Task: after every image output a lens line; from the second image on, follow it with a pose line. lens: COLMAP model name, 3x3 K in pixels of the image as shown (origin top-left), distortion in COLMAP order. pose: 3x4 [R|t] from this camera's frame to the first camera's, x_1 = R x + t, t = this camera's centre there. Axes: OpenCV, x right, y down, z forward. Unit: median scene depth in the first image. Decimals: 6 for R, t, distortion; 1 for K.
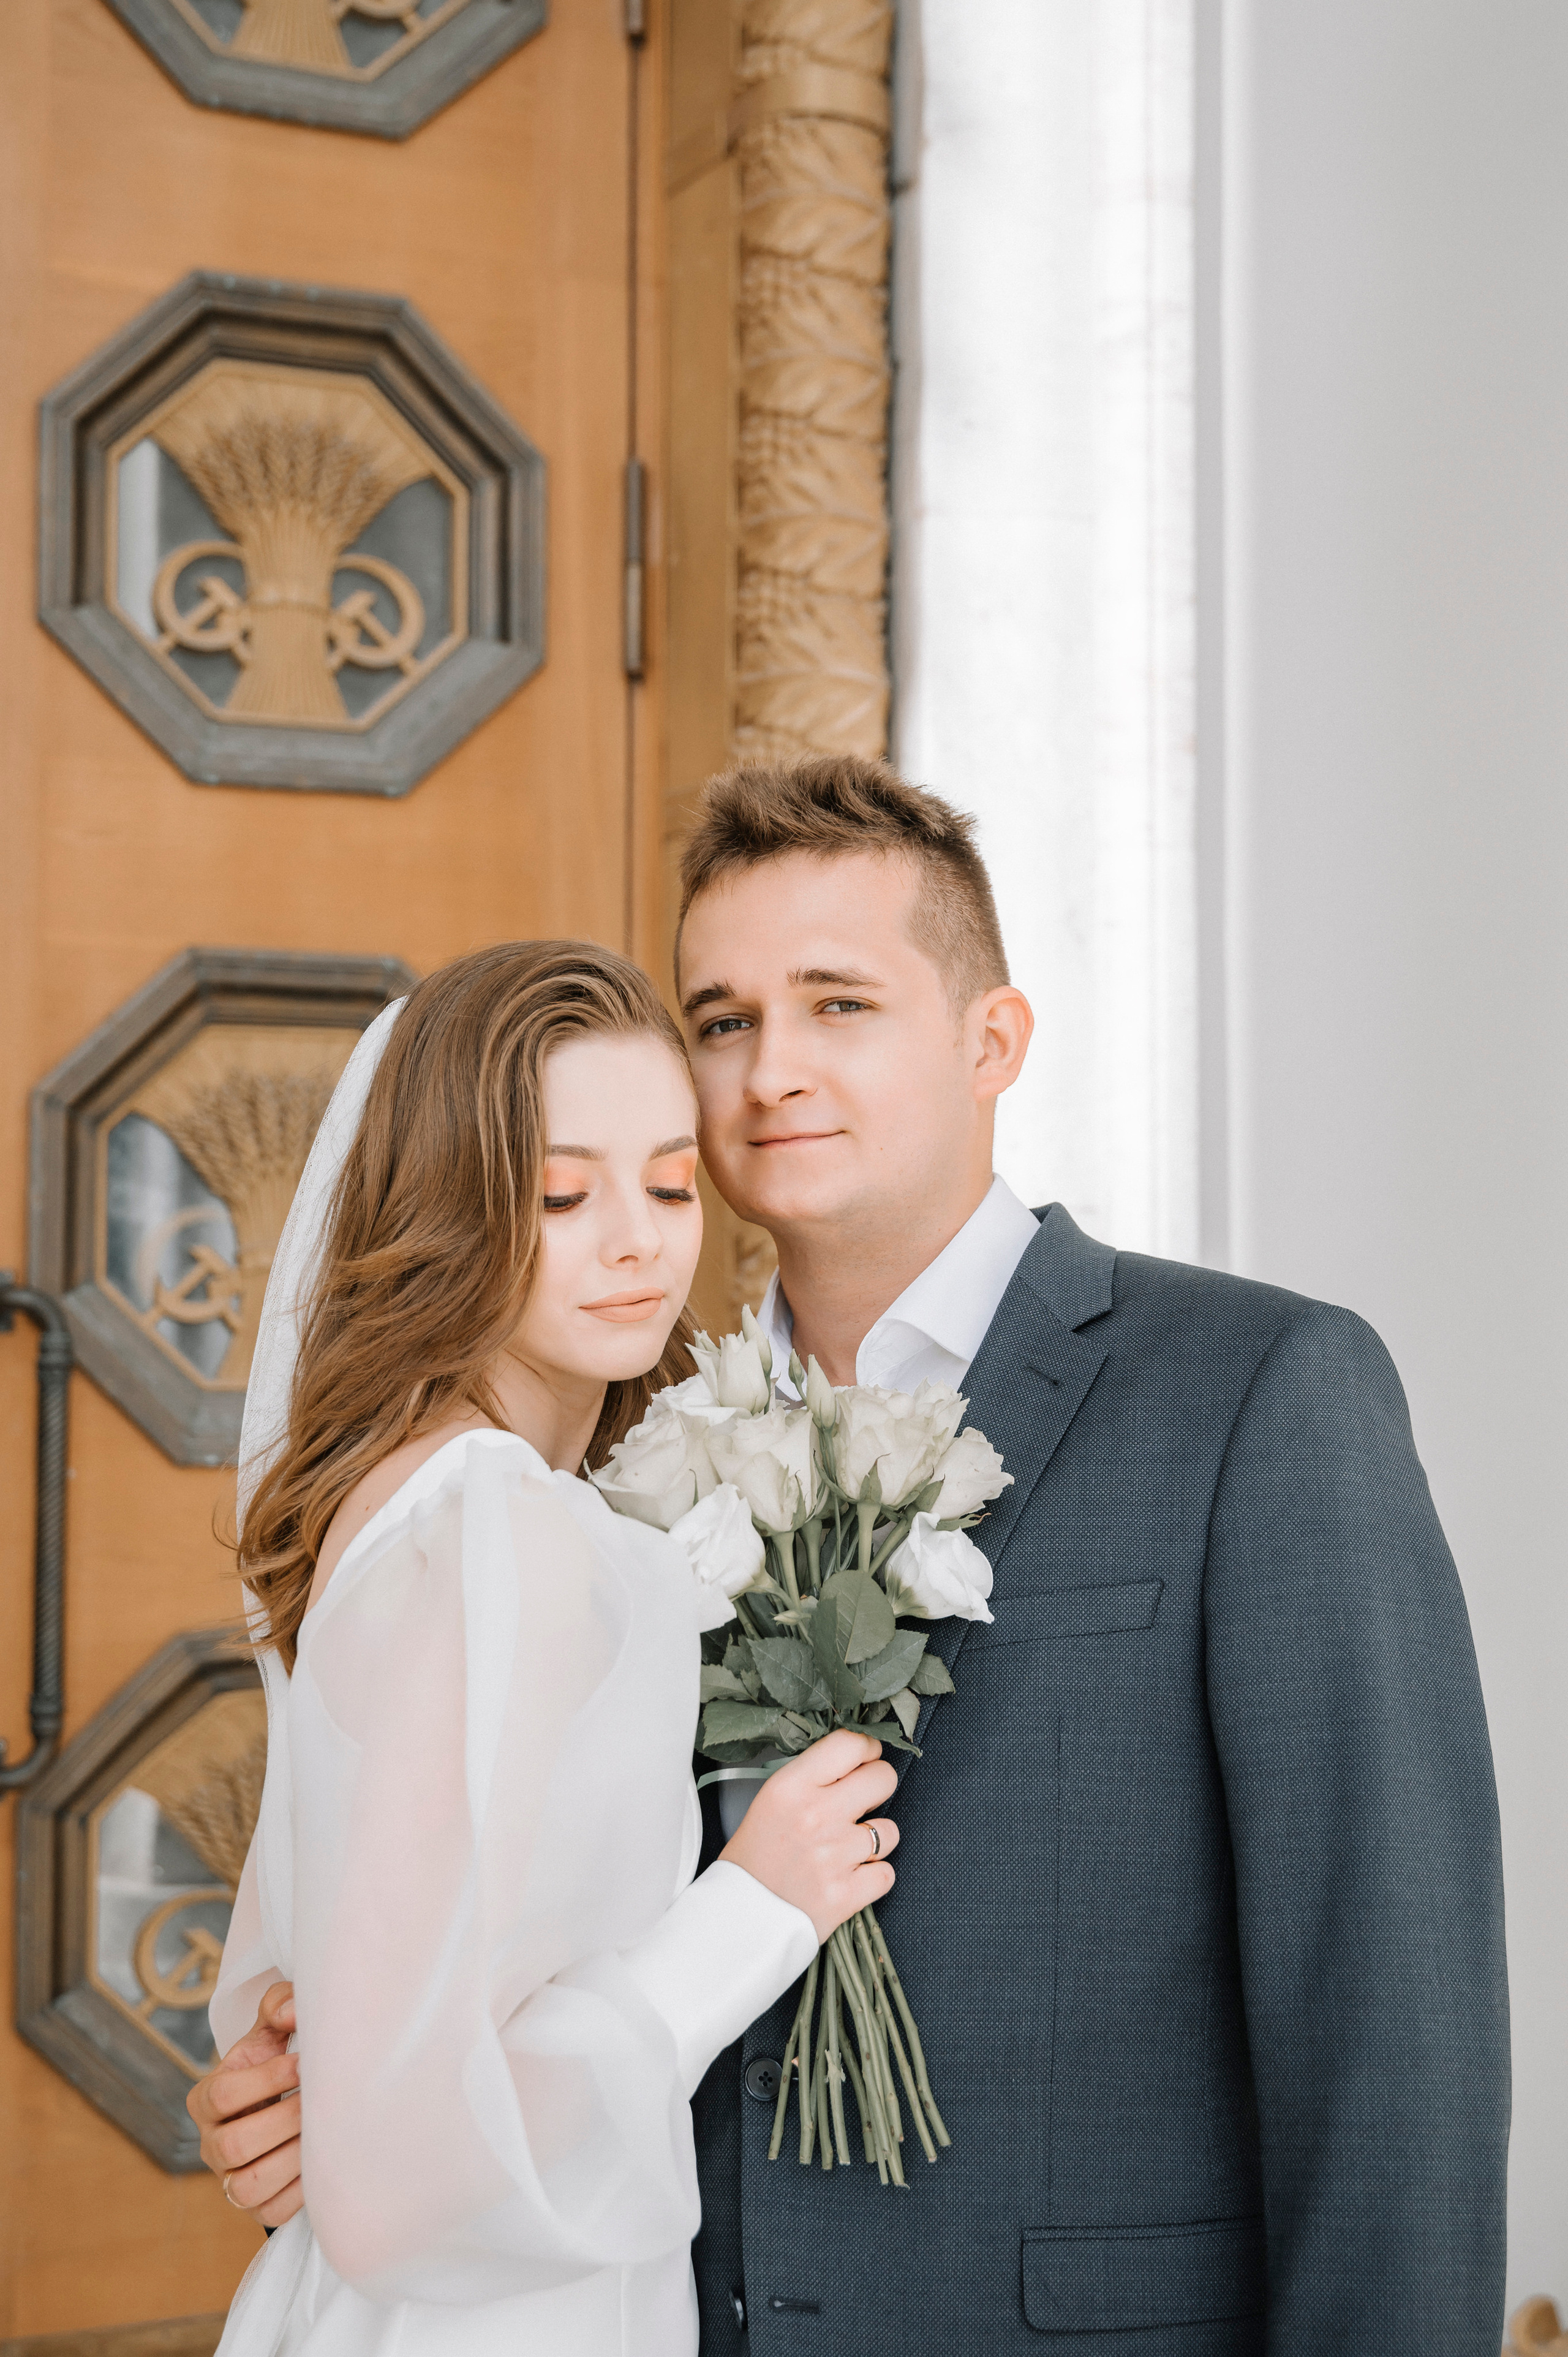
lens RADIAL K [[2843.3, 0, 817.5], [0, 2843.3, 1185.4], [0, 0, 1]] dist [0.053262, 0.000000]
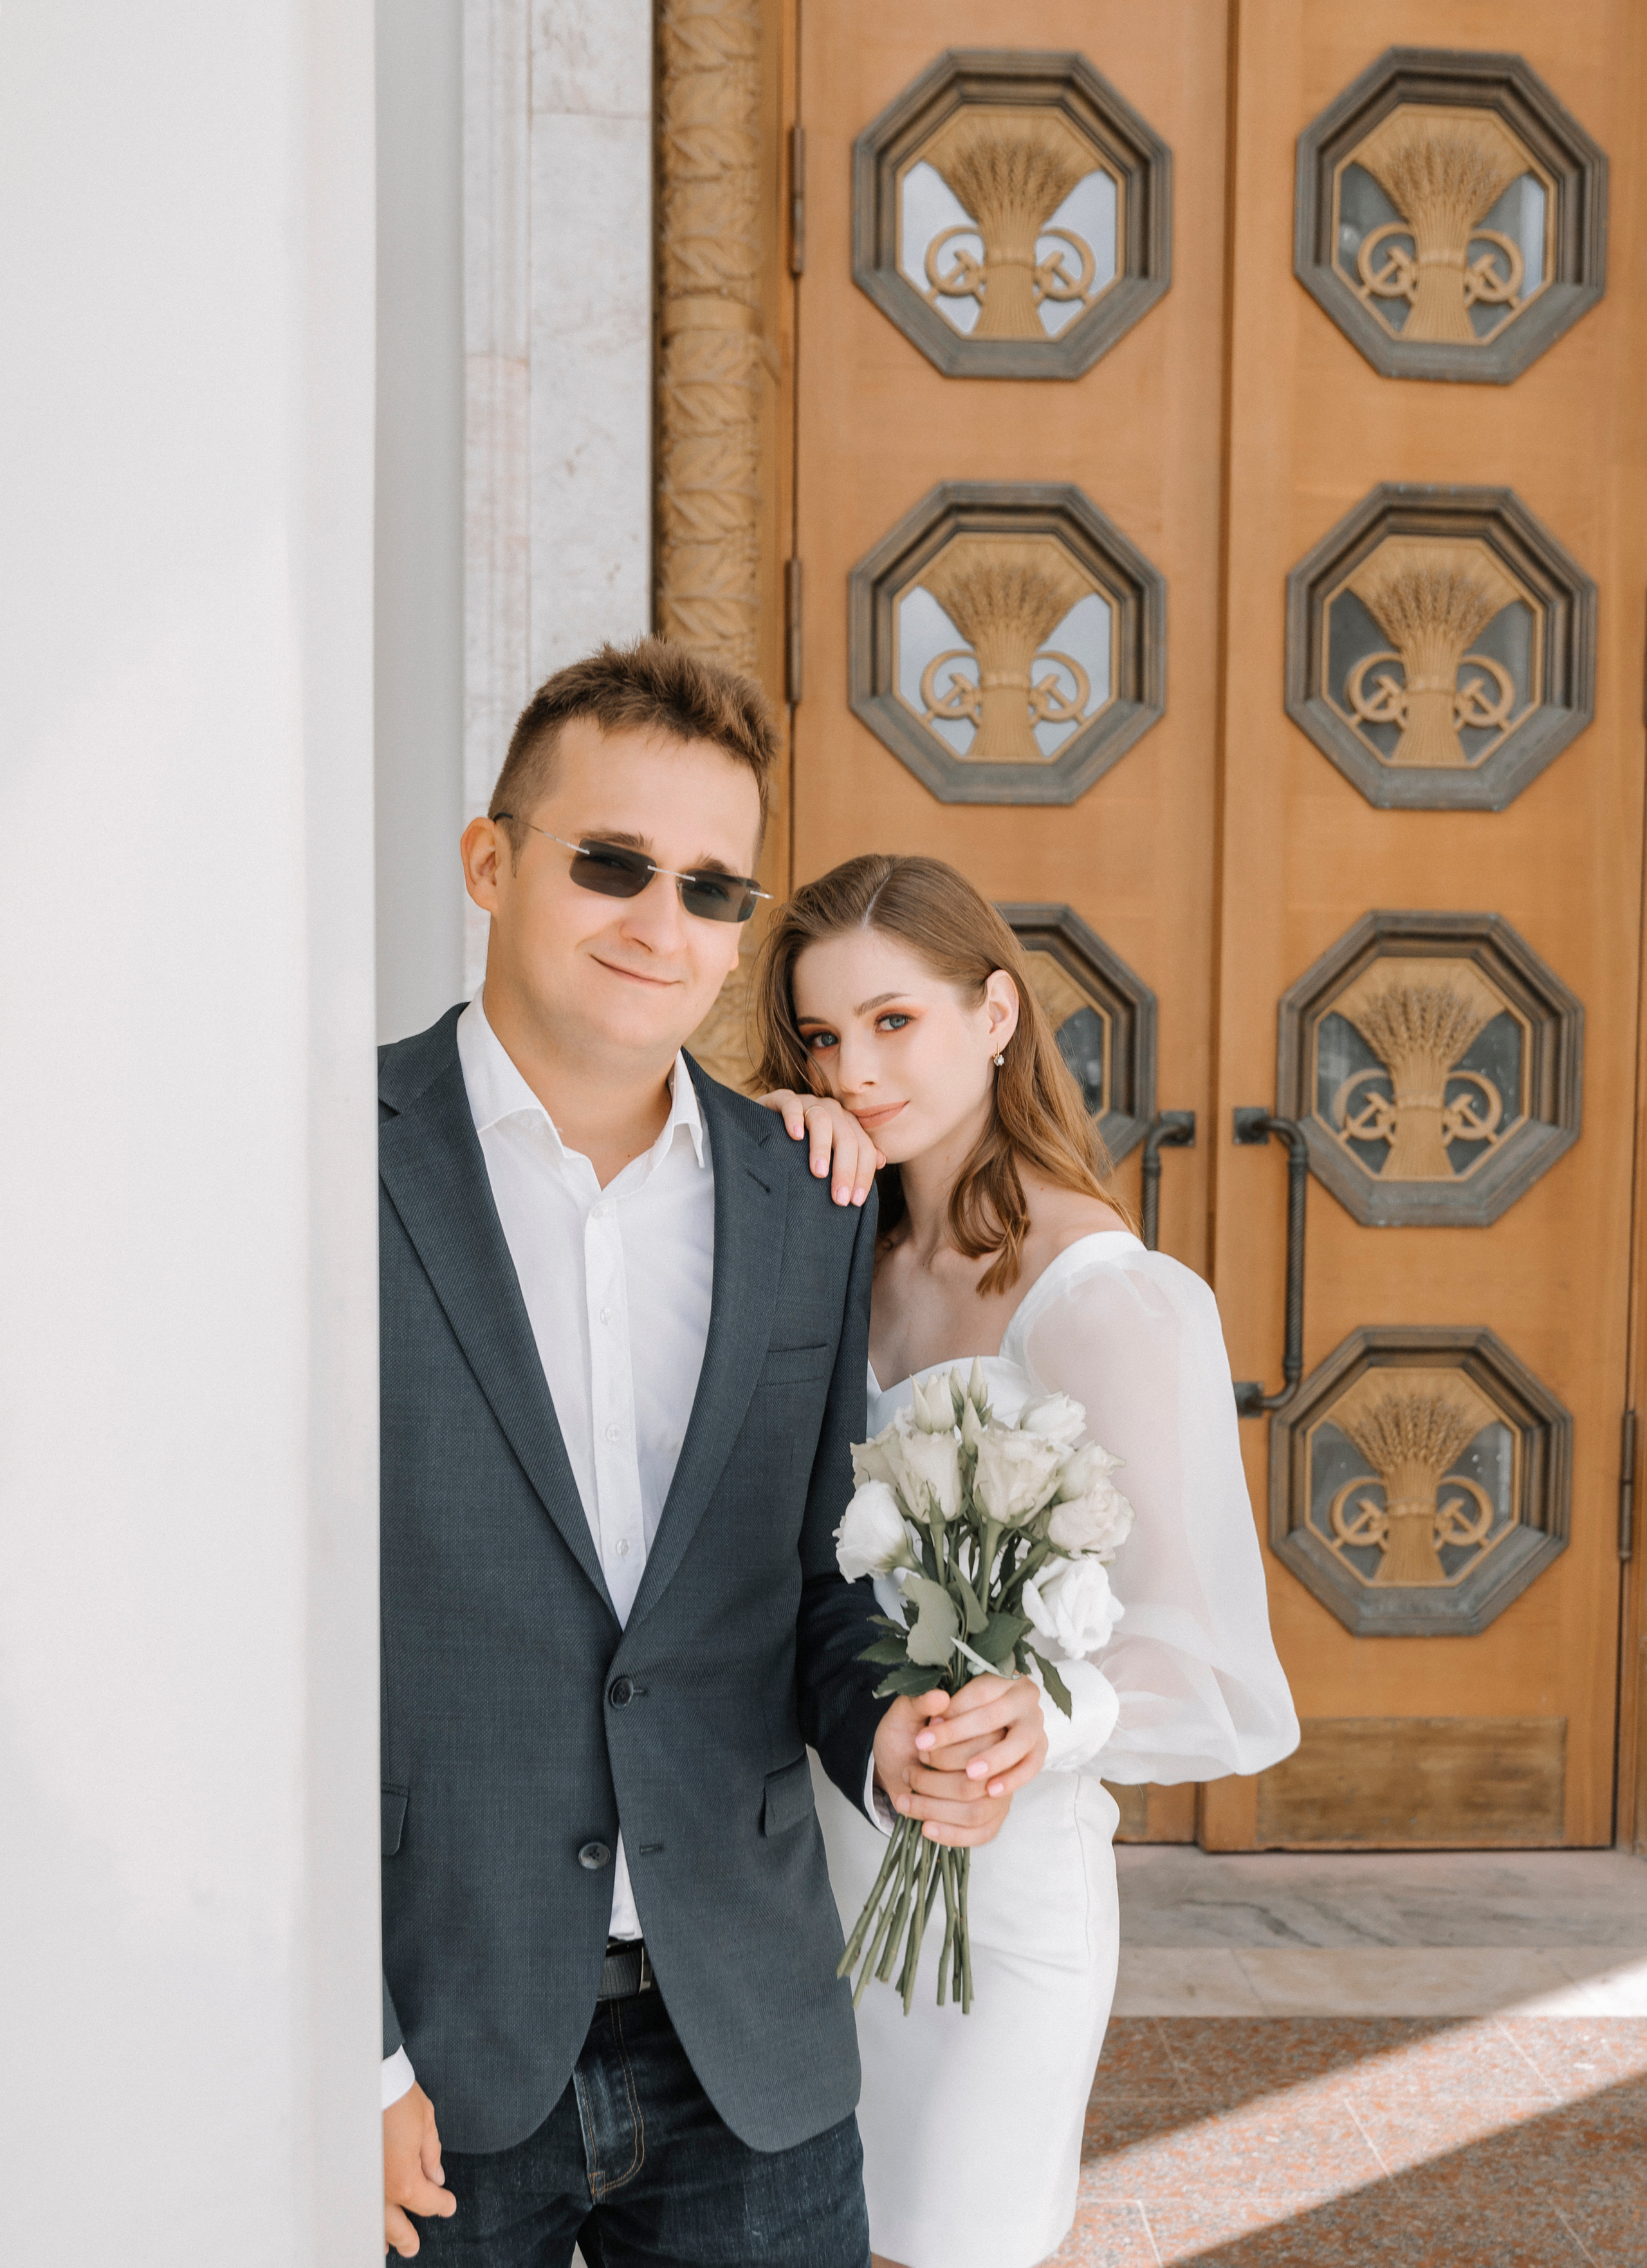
lens RADIAL K [[2596.0, 0, 876.4], [0, 2596.0, 1331.2], [0, 0, 1]] dist [-0.013235, 0.000000]
pose [[0.964143, 0.028896, -0.263804, -0.093197], [0.002669, 0.992948, 0.118520, -0.020439], [0.265369, -0.114974, 0.957267, -0.517433]]
